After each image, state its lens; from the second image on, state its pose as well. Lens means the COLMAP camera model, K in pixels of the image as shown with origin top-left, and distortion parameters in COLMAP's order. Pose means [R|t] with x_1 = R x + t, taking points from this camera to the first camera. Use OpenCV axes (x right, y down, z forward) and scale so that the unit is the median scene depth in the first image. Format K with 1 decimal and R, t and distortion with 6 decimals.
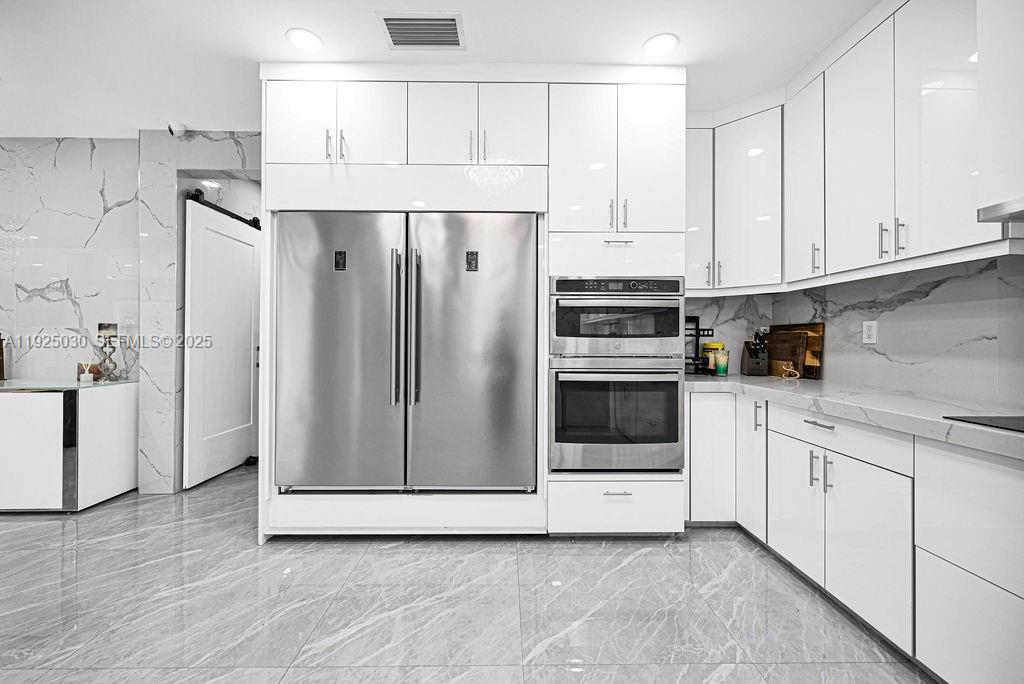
lens RADIAL K [[410.8, 0, 512.5], [0, 410.8, 337.7], [0, 0, 1]] dist [0.000862, 0.000100]
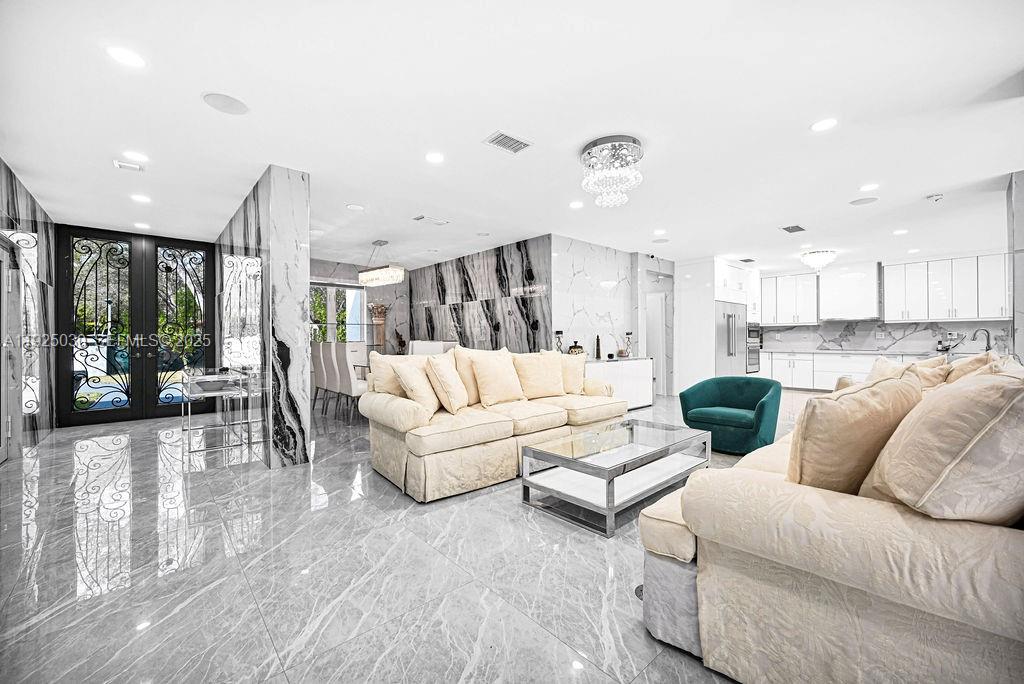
lens RADIAL K [[401.4, 0, 509.7], [0, 401.4, 338.5], [0, 0, 1]] dist [-0.001702, 0.000042]
pose [[0.759141, -0.002489, 0.650921, -4.033797], [-0.000302, 0.999991, 0.004177, -0.010678], [-0.650926, -0.003367, 0.759134, -0.395148]]
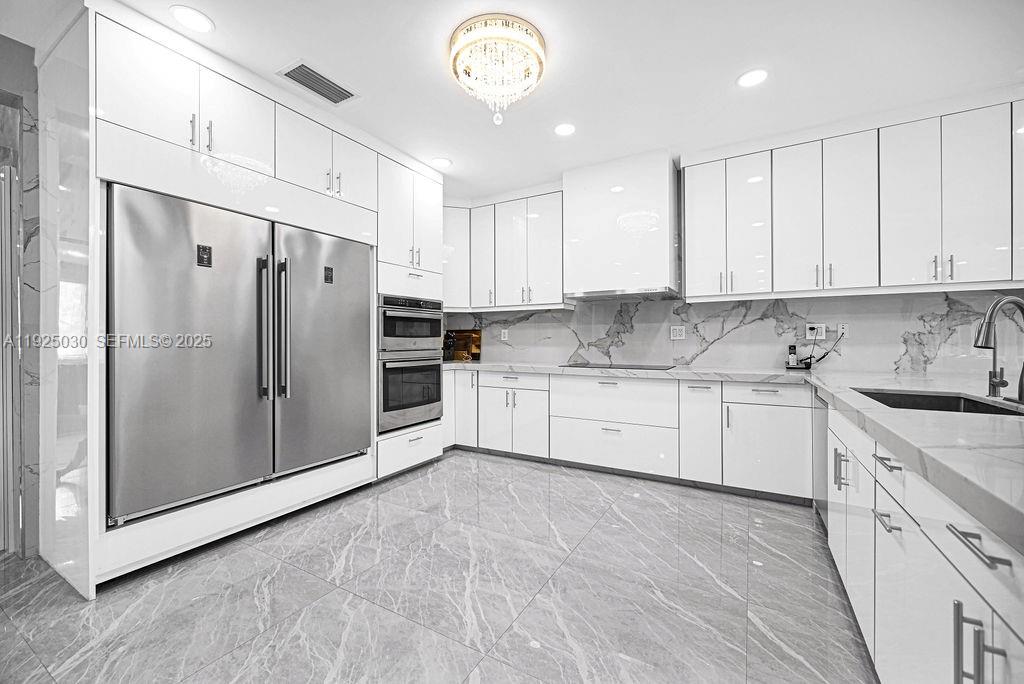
lens RADIAL K [[410.8, 0, 512.5], [0, 410.8, 337.7], [0, 0, 1]] dist [0.000862, 0.000100]
pose [[0.515360, -0.000063, 0.856974, -0.862560], [-0.002262, 0.999996, 0.001434, -0.002718], [-0.856971, -0.002678, 0.515358, -0.099172]]
